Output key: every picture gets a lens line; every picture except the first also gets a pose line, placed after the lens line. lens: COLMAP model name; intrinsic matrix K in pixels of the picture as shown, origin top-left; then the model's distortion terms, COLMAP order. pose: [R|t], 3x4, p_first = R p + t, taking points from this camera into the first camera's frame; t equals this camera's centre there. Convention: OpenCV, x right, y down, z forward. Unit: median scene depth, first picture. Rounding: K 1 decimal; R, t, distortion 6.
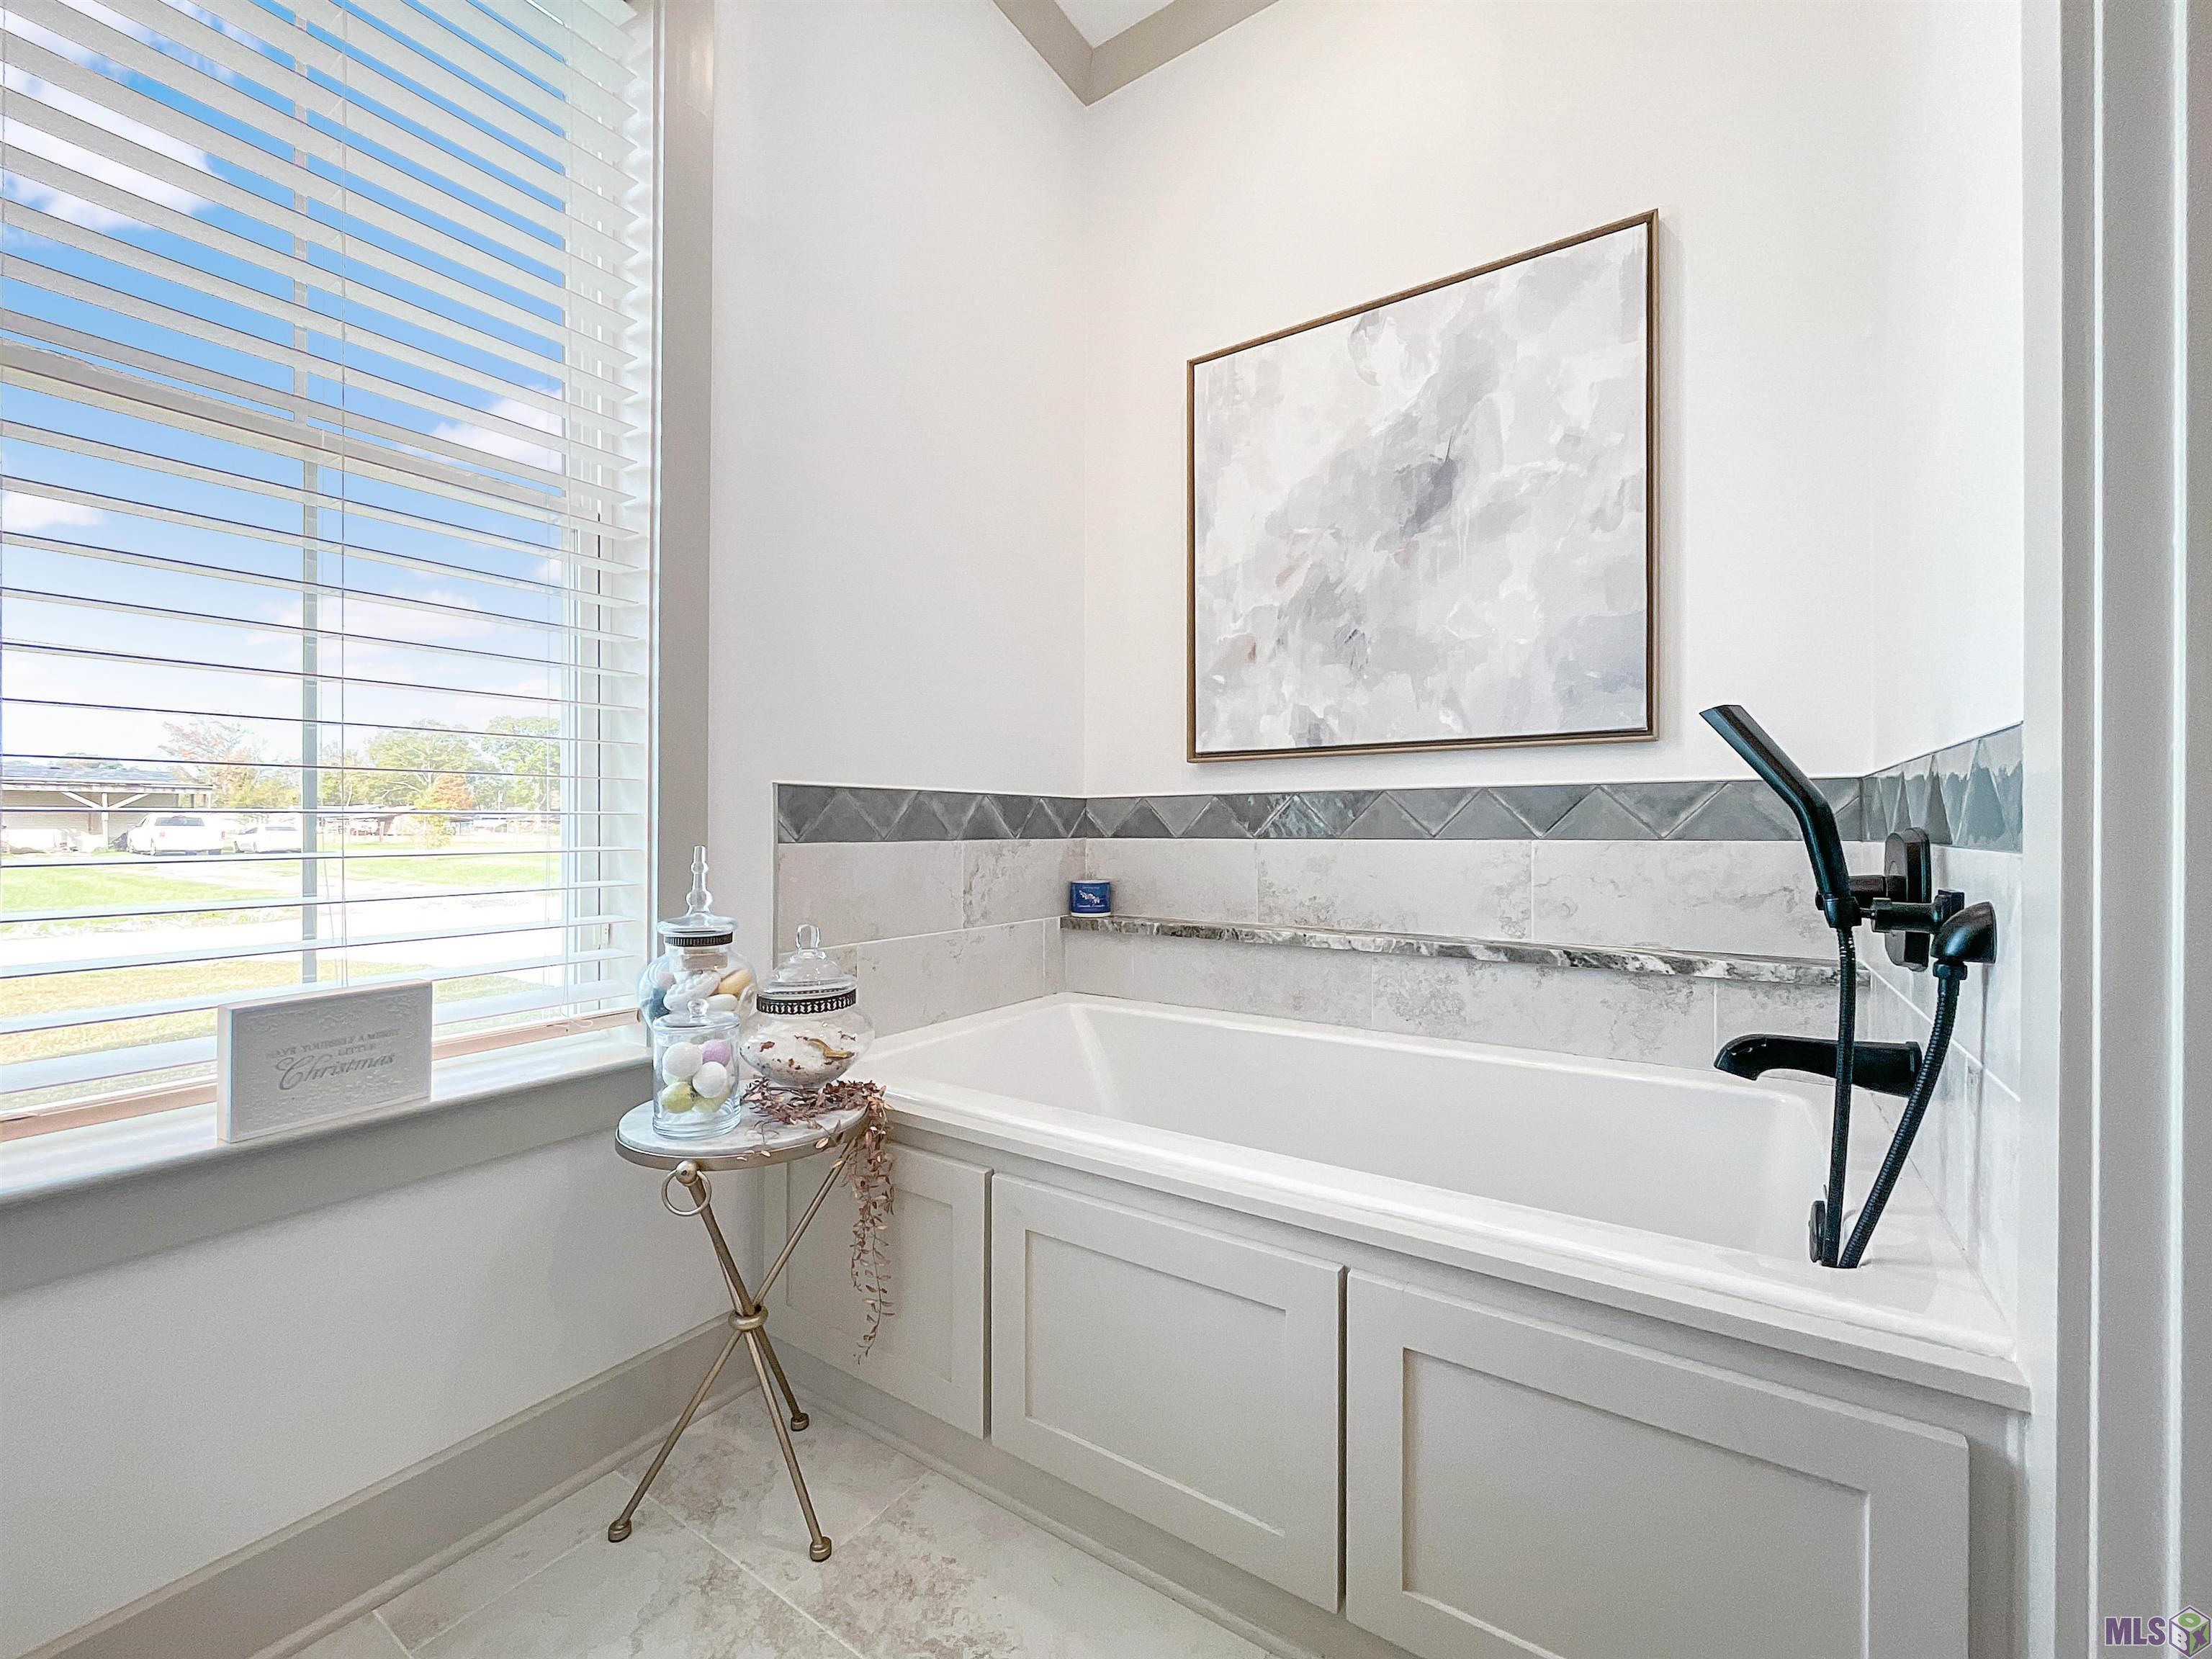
lens RADIAL K [[913.6, 0, 1108.7], [0, 913.6, 798.5], [0, 0, 1]] dist [-0.001502, -0.000128]
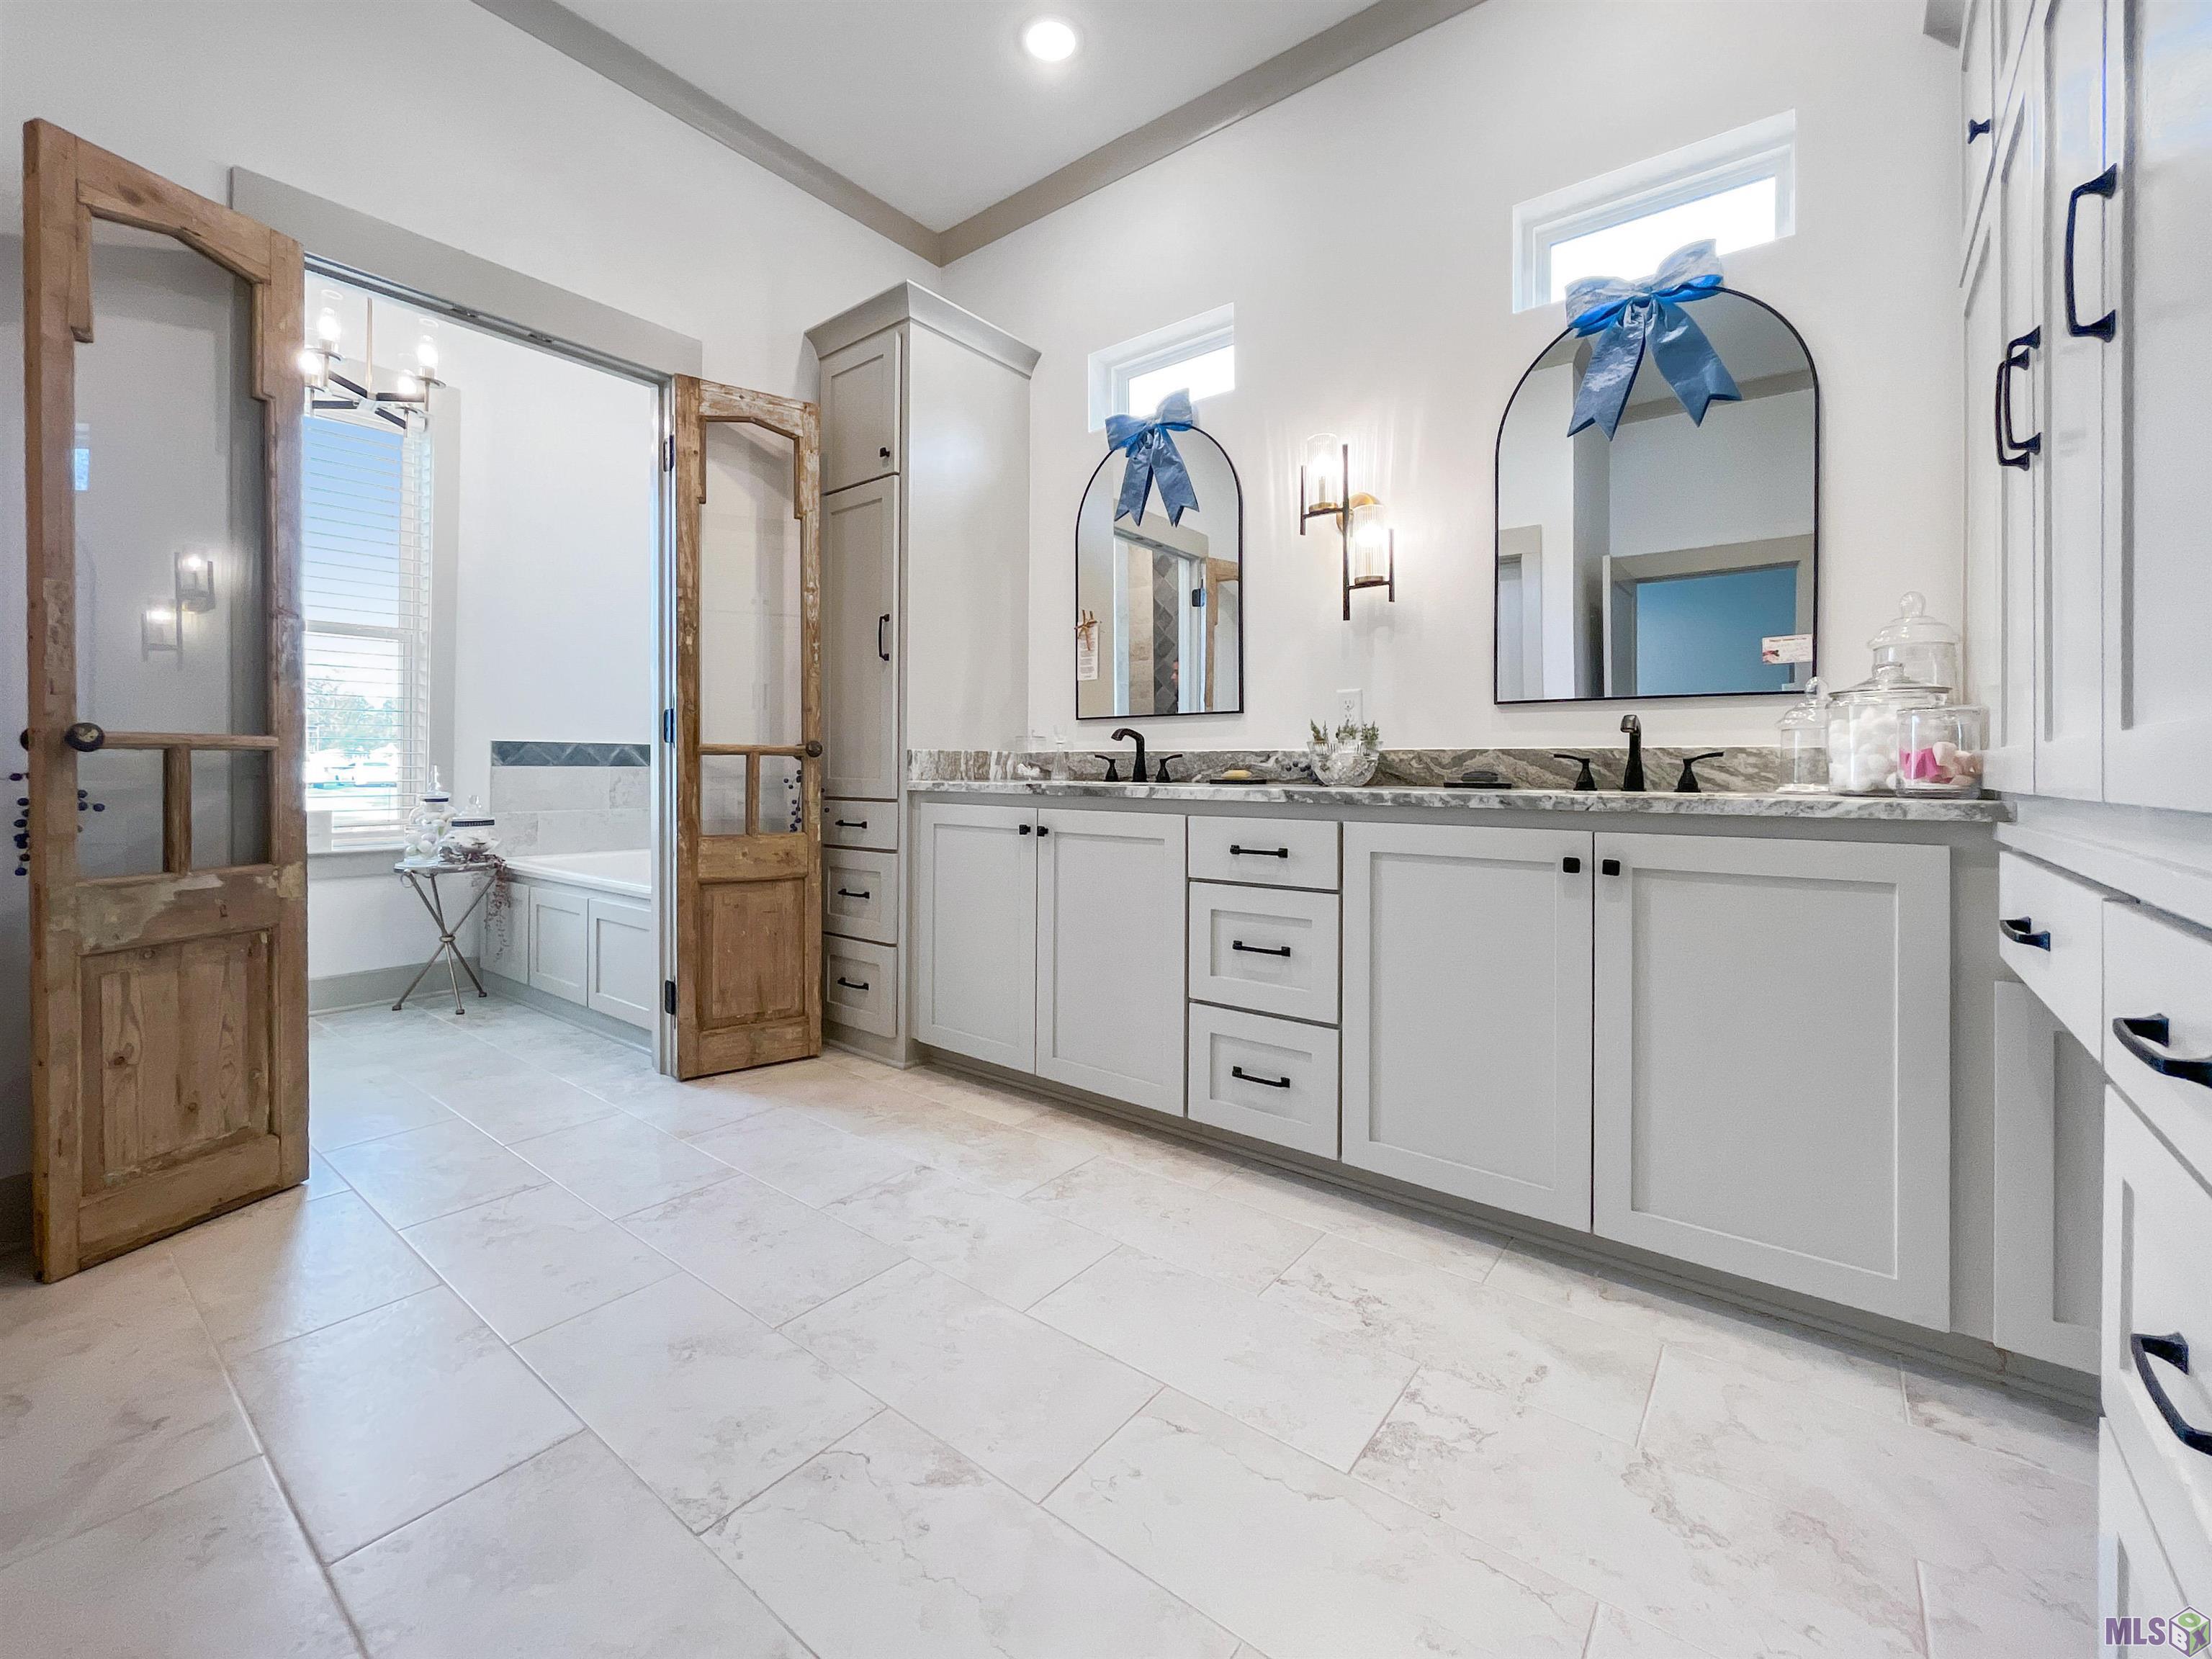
lens RADIAL K [[923.8, 0, 1097.8], [0, 923.8, 757.0], [0, 0, 1]] dist [-0.000798, -0.000260]
pose [[0.996931, 0.016323, -0.076570, 1.620521], [-0.015572, 0.999825, 0.010390, -0.025023], [0.076726, -0.009165, 0.997010, -1.475371]]
